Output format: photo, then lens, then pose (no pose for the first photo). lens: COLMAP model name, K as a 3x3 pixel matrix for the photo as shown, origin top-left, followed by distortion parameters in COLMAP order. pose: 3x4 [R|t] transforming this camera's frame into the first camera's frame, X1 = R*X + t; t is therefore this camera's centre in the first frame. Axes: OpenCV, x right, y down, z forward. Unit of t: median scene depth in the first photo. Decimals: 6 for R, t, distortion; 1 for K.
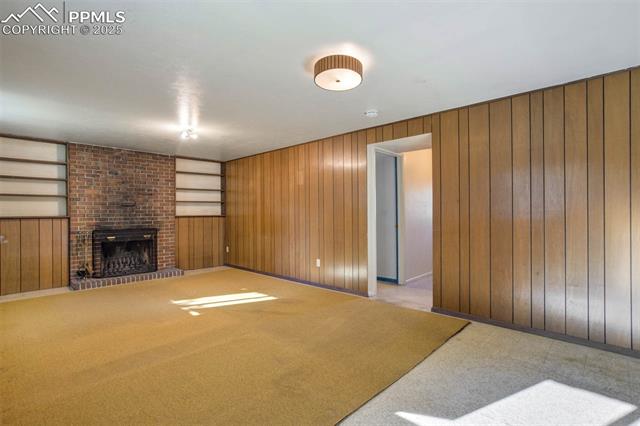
lens RADIAL K [[305.9, 0, 320.0], [0, 305.9, 213.0], [0, 0, 1]] dist [-0.002498, -0.000127]
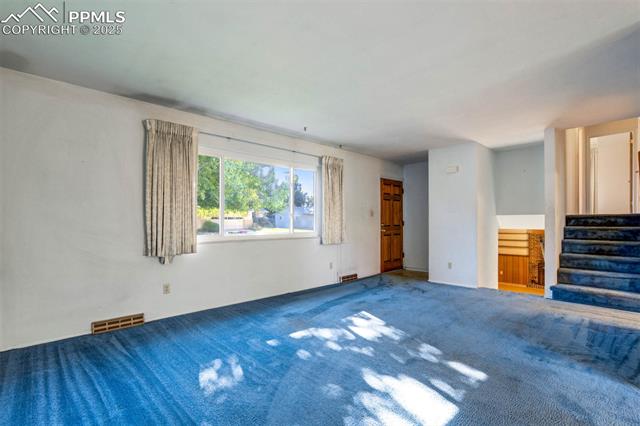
lens RADIAL K [[305.9, 0, 320.0], [0, 305.9, 213.0], [0, 0, 1]] dist [-0.002498, -0.000127]
pose [[-0.024215, -0.009776, -0.999659, 1.547163], [0.000792, 0.999952, -0.009798, -0.291477], [0.999706, -0.001029, -0.024206, -0.558780]]
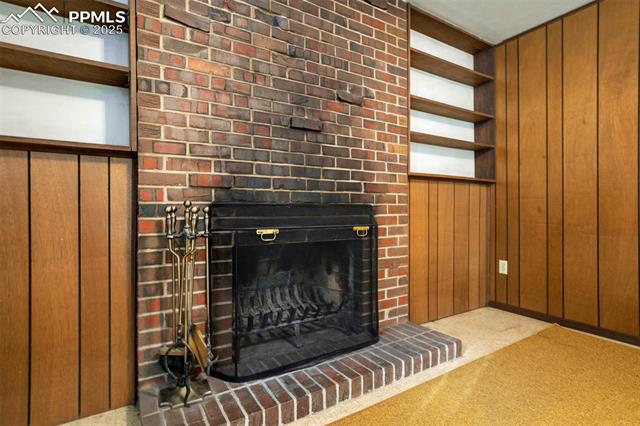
lens RADIAL K [[312.1, 0, 321.1], [0, 312.1, 209.8], [0, 0, 1]] dist [-0.017926, -0.000123]
pose [[0.971895, 0.003817, -0.235385, -0.569332], [-0.003447, 0.999992, 0.001981, 0.060573], [0.235391, -0.001114, 0.971900, 0.736852]]
